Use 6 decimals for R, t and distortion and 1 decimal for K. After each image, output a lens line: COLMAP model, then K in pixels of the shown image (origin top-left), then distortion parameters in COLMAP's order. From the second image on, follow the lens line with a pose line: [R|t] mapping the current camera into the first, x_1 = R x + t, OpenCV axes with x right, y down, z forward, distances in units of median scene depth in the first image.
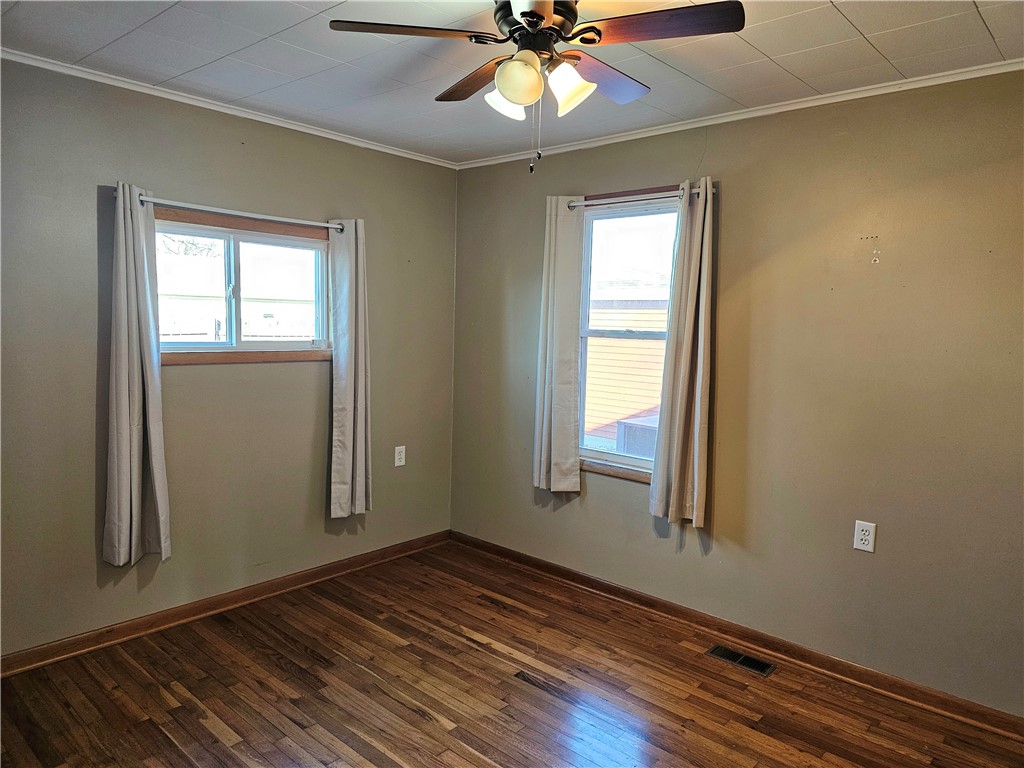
lens RADIAL K [[696.6, 0, 512.0], [0, 696.6, 384.0], [0, 0, 1]] dist [0.051790, -0.002191]
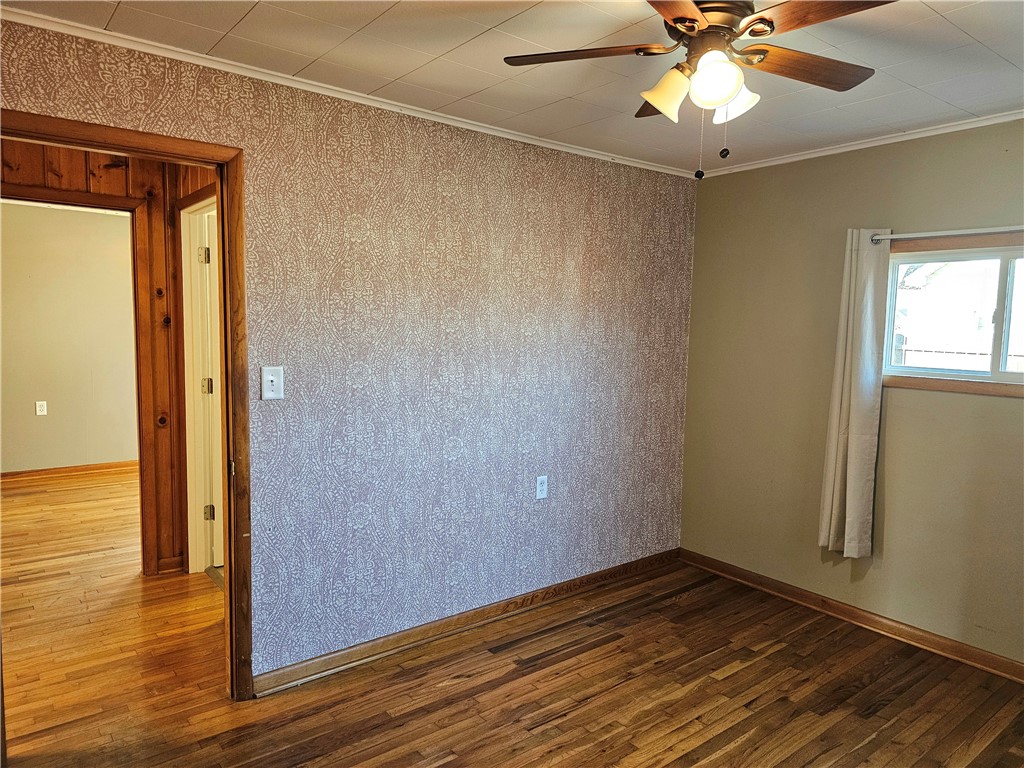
lens RADIAL K [[696.6, 0, 512.0], [0, 696.6, 384.0], [0, 0, 1]] dist [0.051790, -0.002191]
pose [[-0.163387, 0.043919, -0.985584, 0.733013], [-0.125467, 0.989972, 0.064914, -0.030939], [0.978551, 0.134265, -0.156238, 0.665515]]
